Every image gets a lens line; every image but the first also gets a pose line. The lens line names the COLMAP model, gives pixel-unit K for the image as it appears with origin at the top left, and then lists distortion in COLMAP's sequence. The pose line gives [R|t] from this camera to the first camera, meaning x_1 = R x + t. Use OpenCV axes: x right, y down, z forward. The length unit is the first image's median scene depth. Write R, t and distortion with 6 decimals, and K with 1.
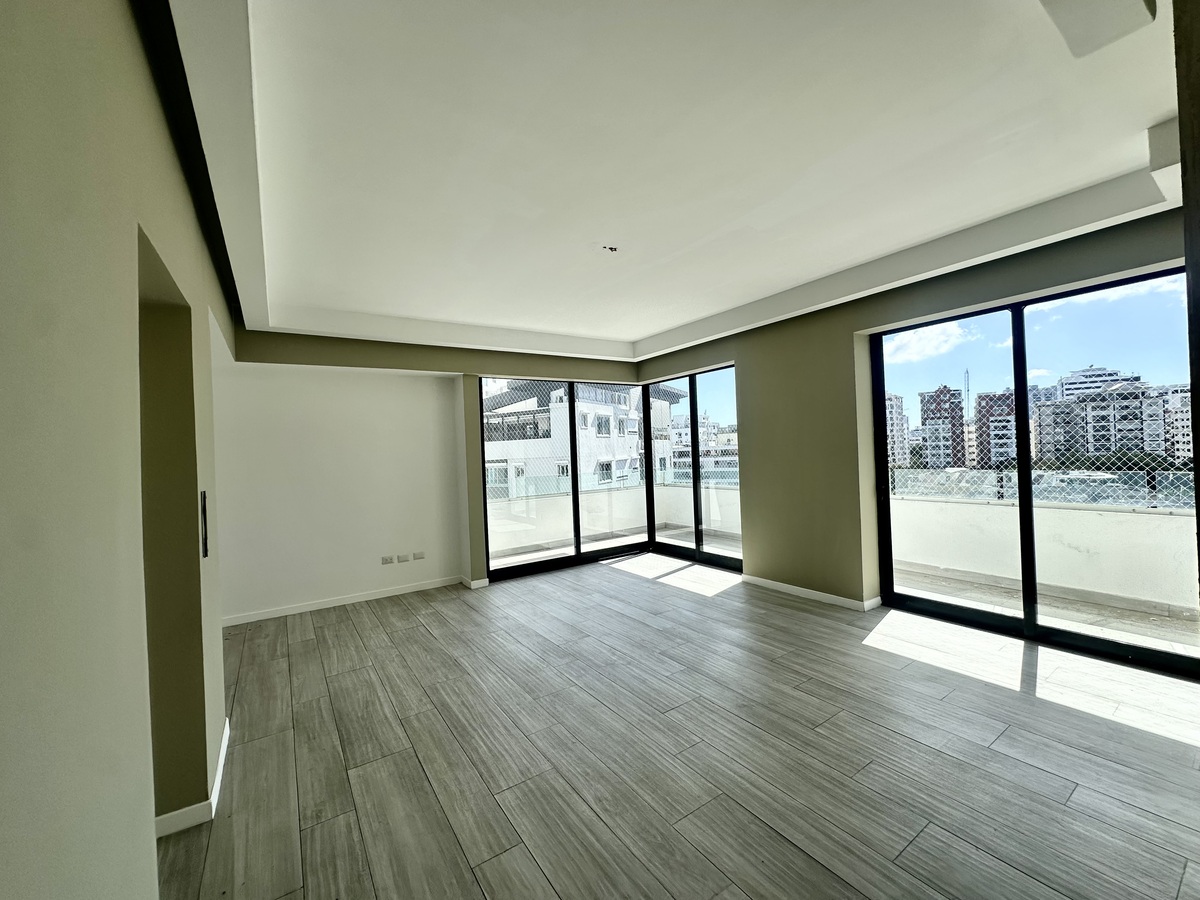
lens RADIAL K [[479.9, 0, 598.6], [0, 479.9, 450.6], [0, 0, 1]] dist [-0.002828, -0.000151]
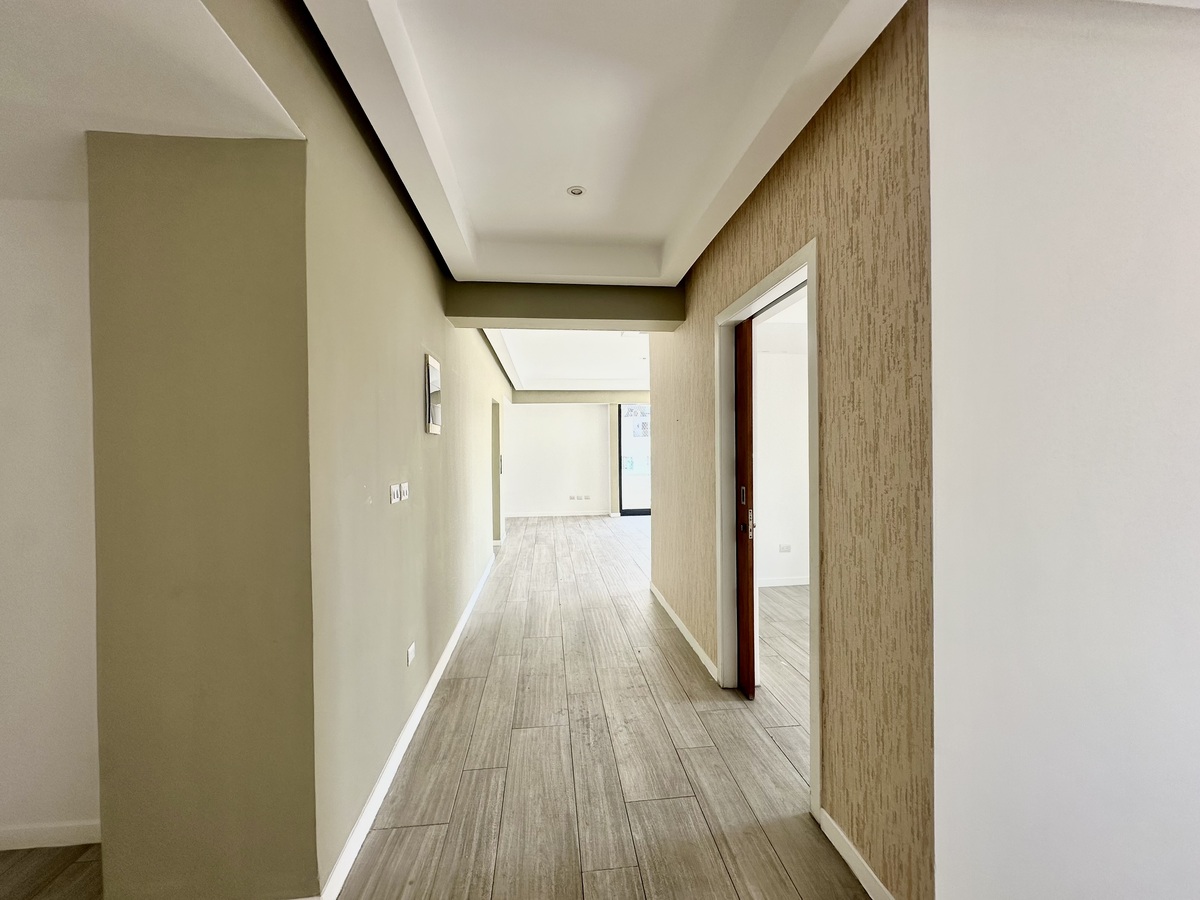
lens RADIAL K [[479.9, 0, 599.6], [0, 479.9, 447.5], [0, 0, 1]] dist [-0.002828, -0.000151]
pose [[0.889139, 0.034177, -0.456358, 0.655700], [-0.023530, 0.999303, 0.028994, -0.047439], [0.457031, -0.015042, 0.889324, -0.836497]]
